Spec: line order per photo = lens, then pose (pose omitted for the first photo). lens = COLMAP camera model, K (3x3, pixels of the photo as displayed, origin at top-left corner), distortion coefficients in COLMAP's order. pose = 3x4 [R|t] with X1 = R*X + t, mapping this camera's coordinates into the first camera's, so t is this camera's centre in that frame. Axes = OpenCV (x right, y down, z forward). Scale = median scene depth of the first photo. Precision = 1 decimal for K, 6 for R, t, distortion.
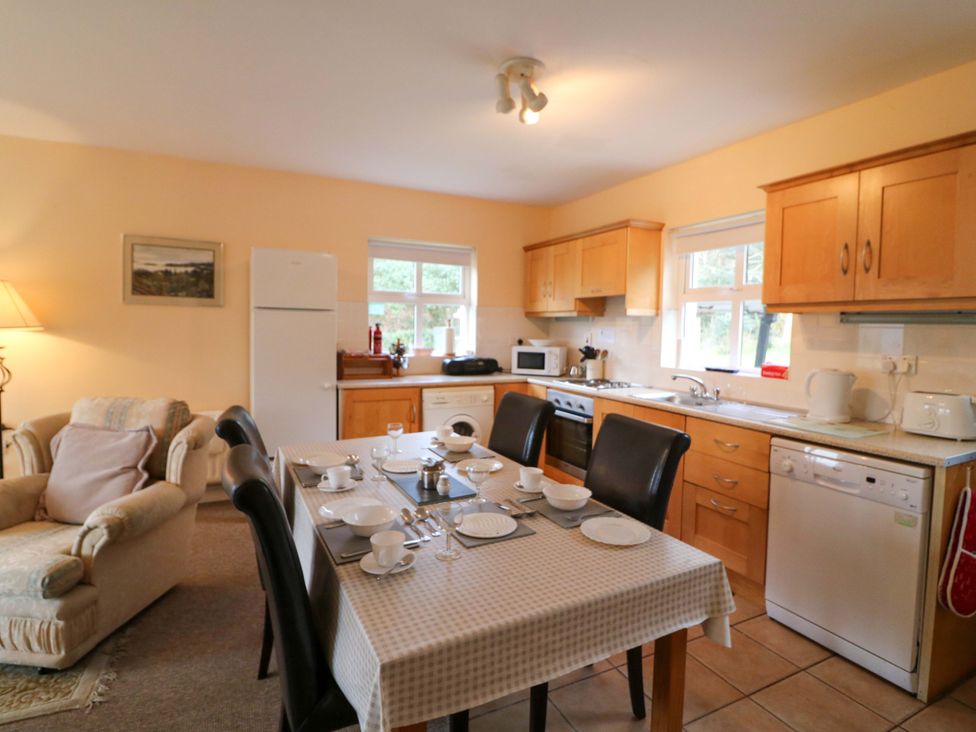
lens RADIAL K [[518.6, 0, 489.8], [0, 518.6, 354.9], [0, 0, 1]] dist [-0.001058, -0.013518]
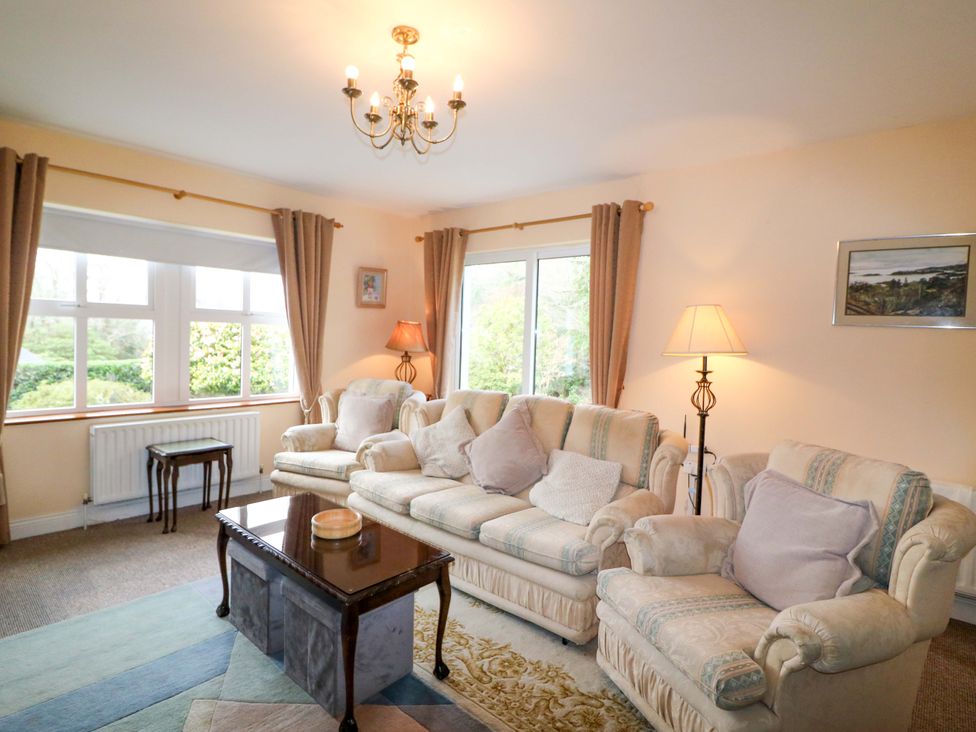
lens RADIAL K [[518.6, 0, 489.8], [0, 518.6, 354.9], [0, 0, 1]] dist [-0.001058, -0.013518]
pose [[0.381296, 0.029585, -0.923979, -0.215282], [-0.071196, 0.997459, 0.002558, -0.022889], [0.921707, 0.064808, 0.382434, 0.252267]]
